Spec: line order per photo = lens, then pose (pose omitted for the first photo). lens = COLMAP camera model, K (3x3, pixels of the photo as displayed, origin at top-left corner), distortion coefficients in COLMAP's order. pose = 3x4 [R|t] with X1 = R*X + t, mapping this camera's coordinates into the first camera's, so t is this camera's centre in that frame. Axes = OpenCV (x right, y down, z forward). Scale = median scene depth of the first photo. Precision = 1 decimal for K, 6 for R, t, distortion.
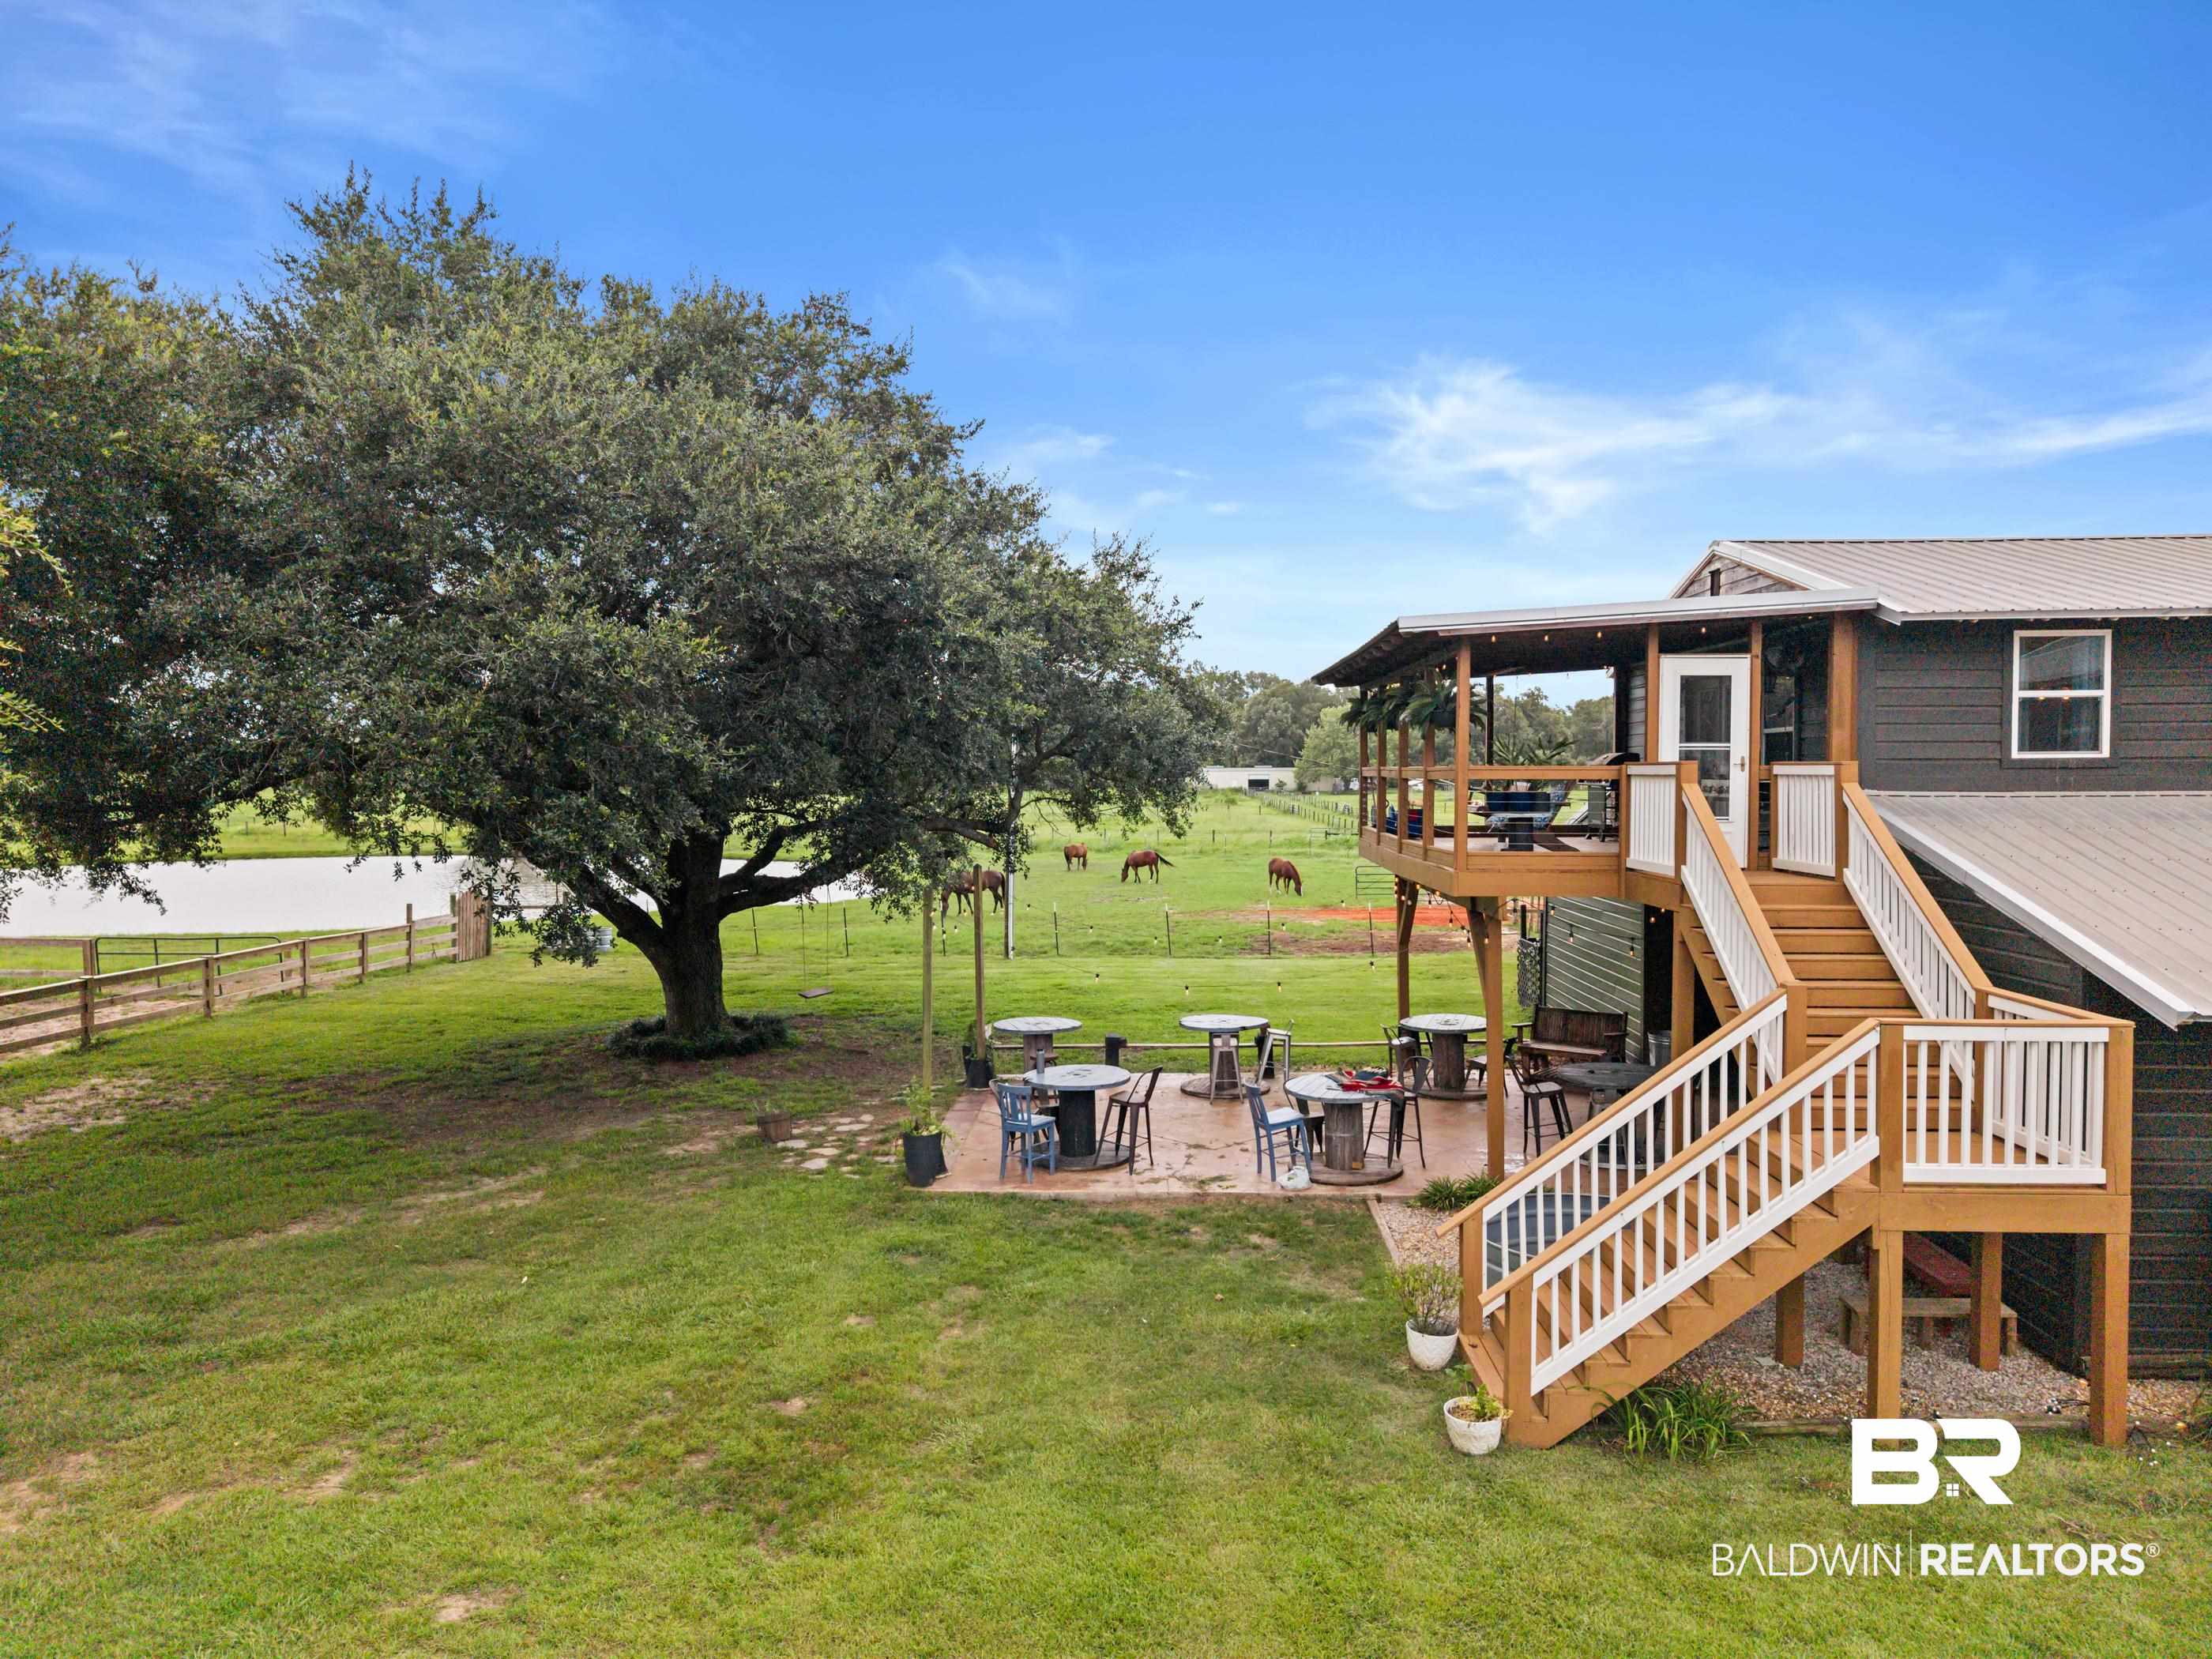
lens RADIAL K [[1475.6, 0, 1106.0], [0, 1475.6, 829.5], [0, 0, 1]] dist [0.005059, 0.000218]
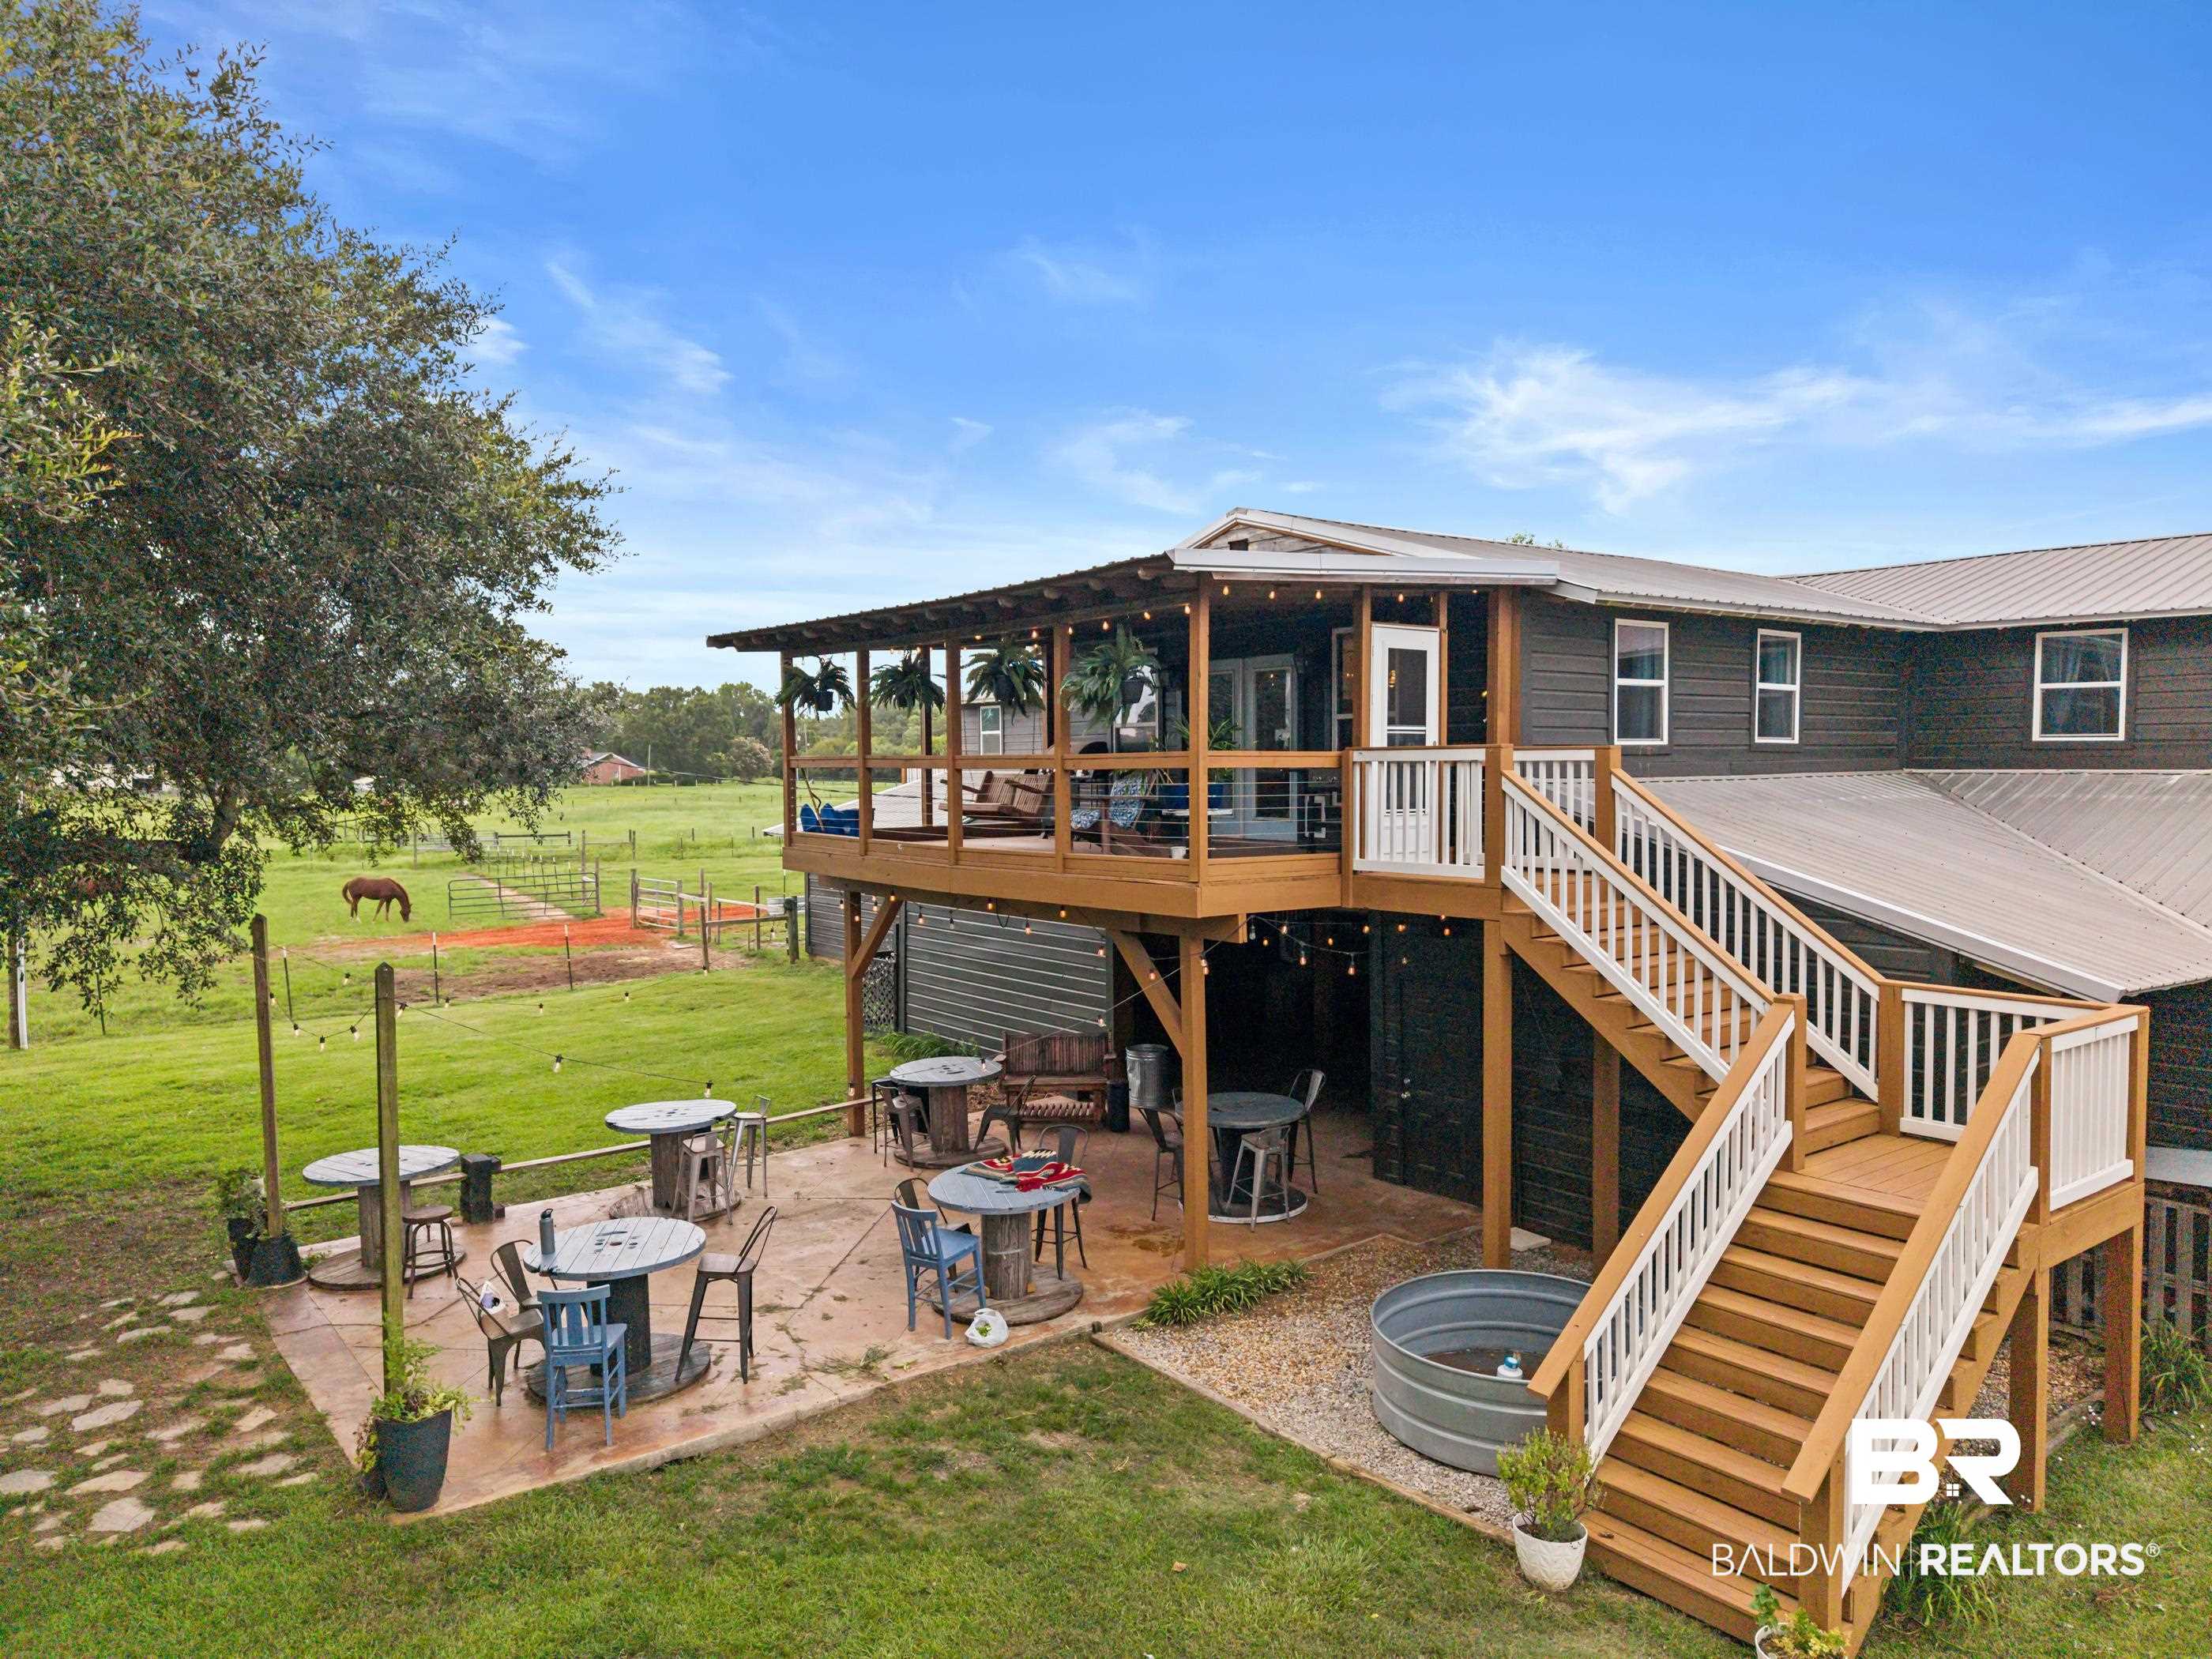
lens RADIAL K [[1498.3, 0, 1139.5], [0, 1498.3, 834.3], [0, 0, 1]] dist [0.033455, -0.059814]
pose [[0.758268, -0.031812, 0.651166, -0.301305], [0.028233, 0.999474, 0.015951, -0.013041], [-0.651331, 0.006289, 0.758768, 0.426994]]
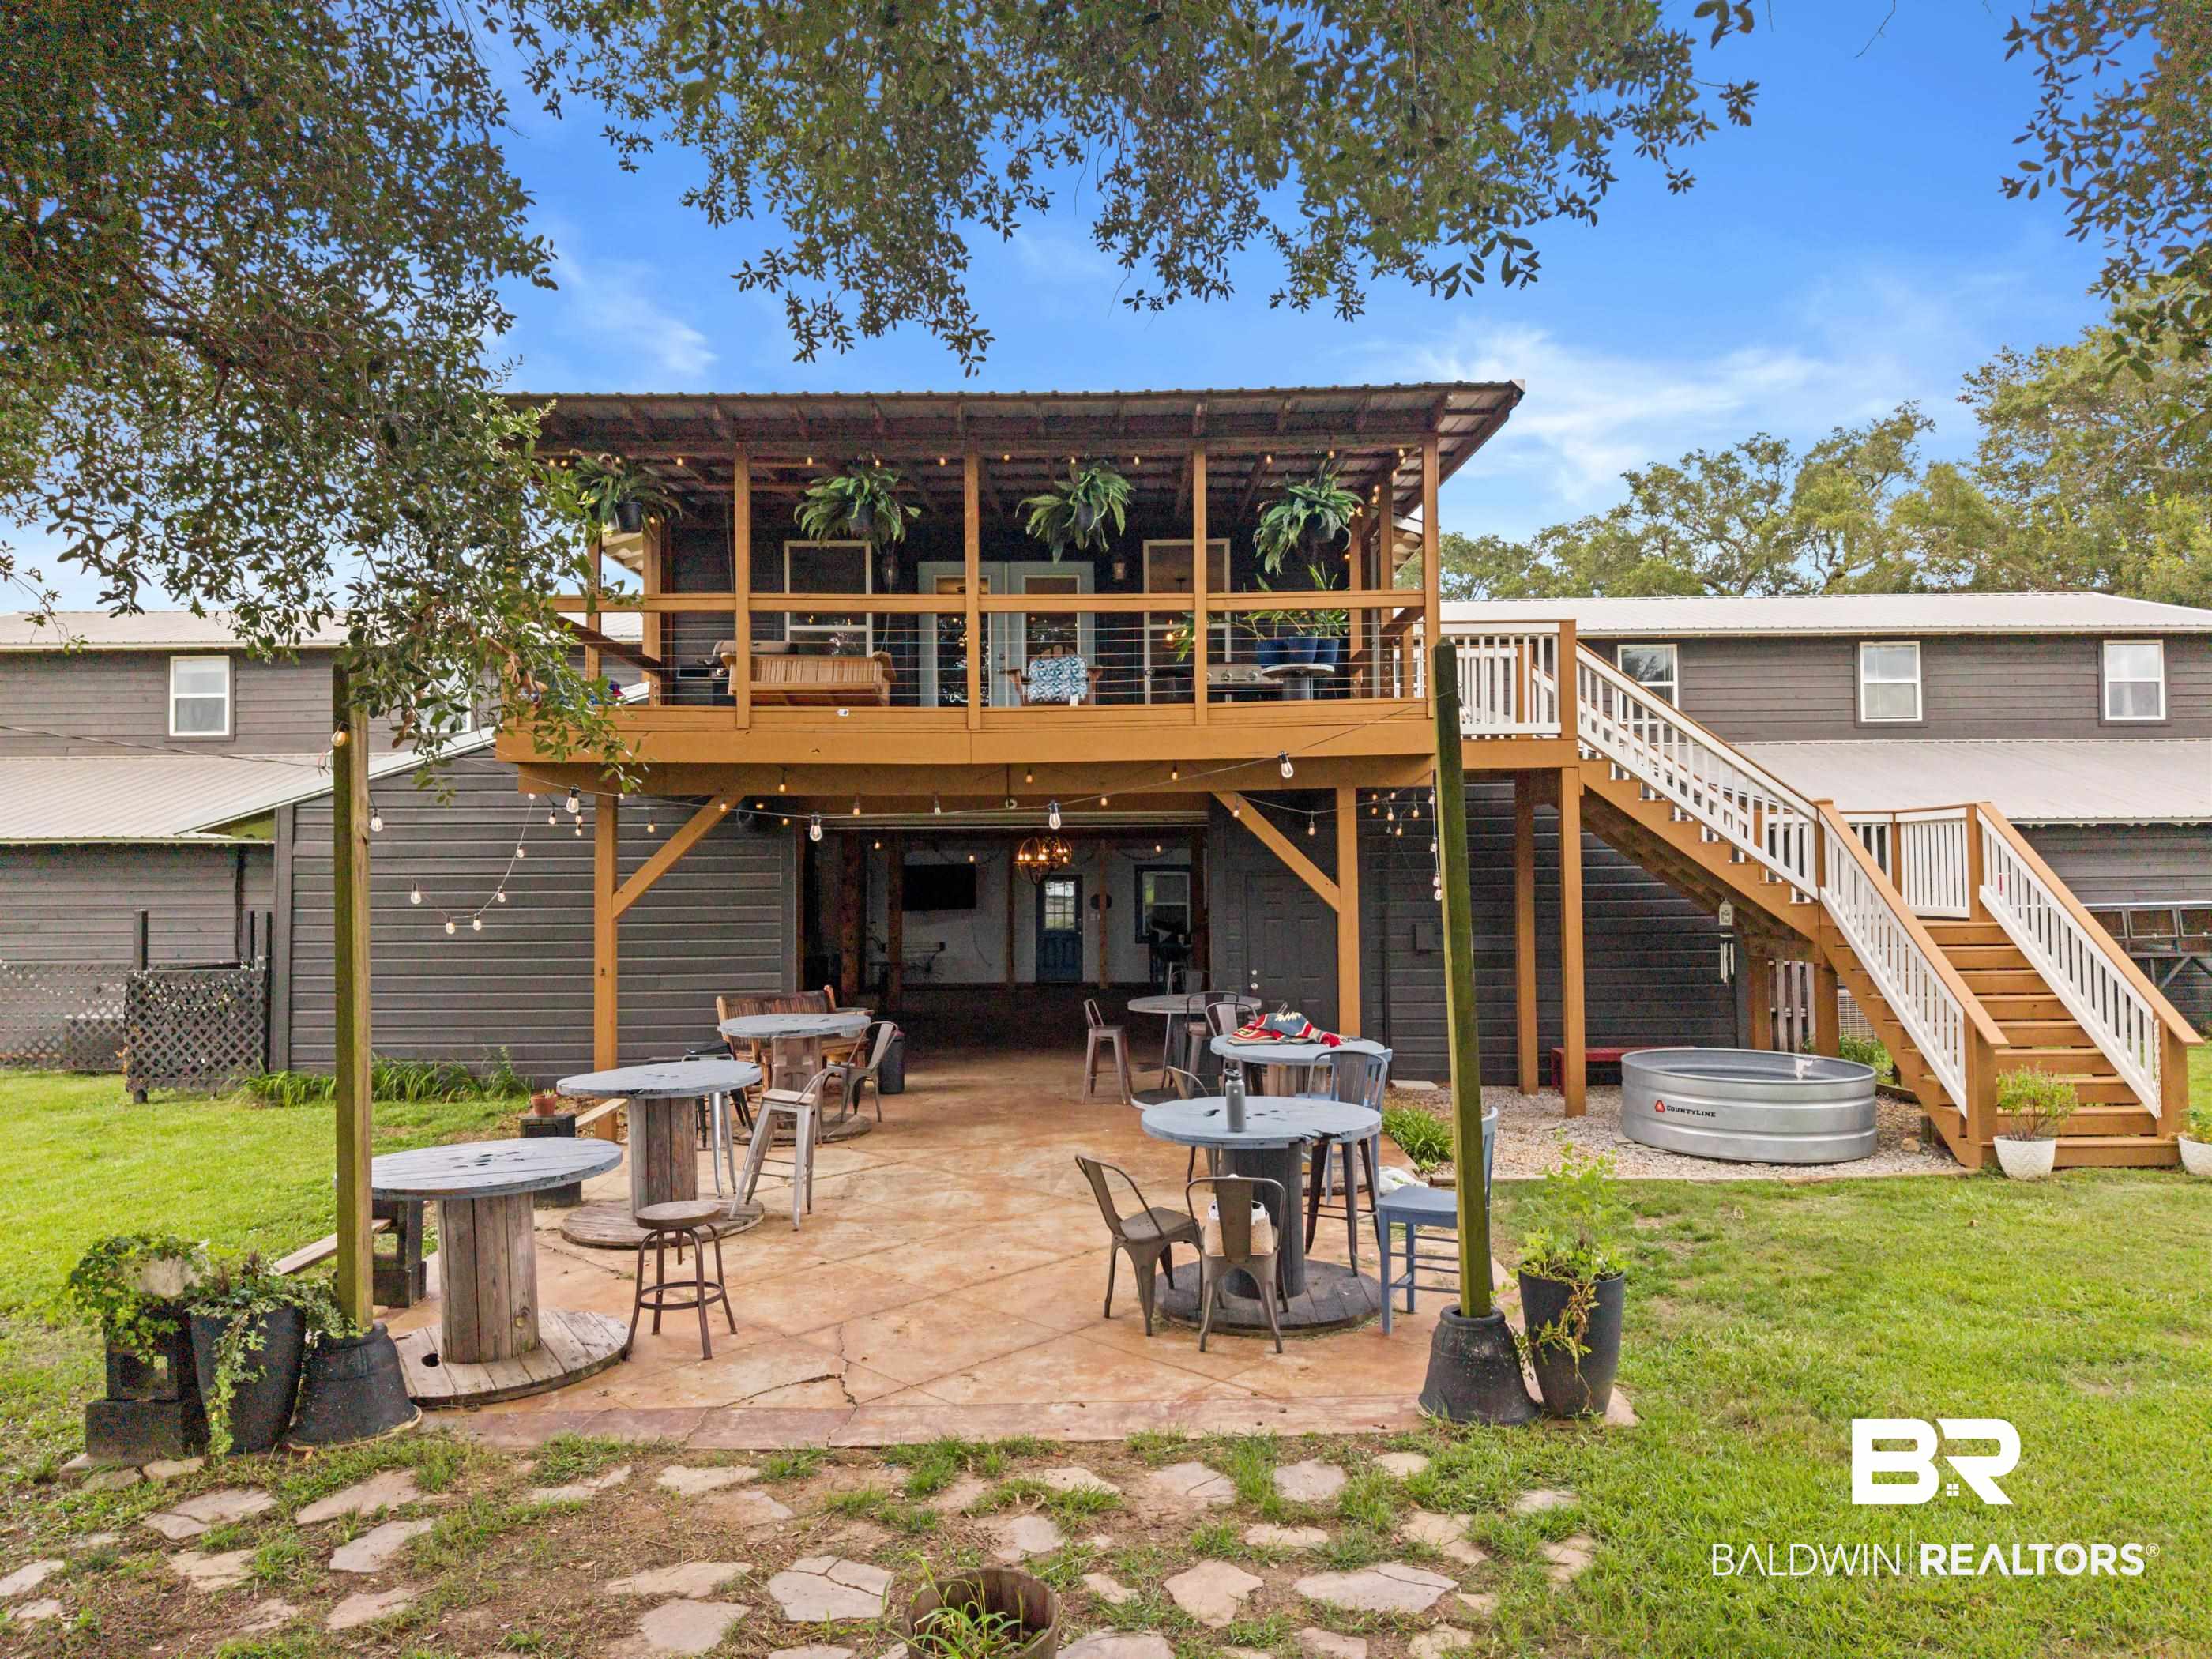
lens RADIAL K [[1506.3, 0, 1104.9], [0, 1506.3, 761.5], [0, 0, 1]] dist [0.005018, 0.000766]
pose [[0.003996, 0.045980, 0.998934, -0.595062], [0.043536, 0.997987, -0.046110, 0.080723], [-0.999044, 0.043673, 0.001986, 1.216213]]
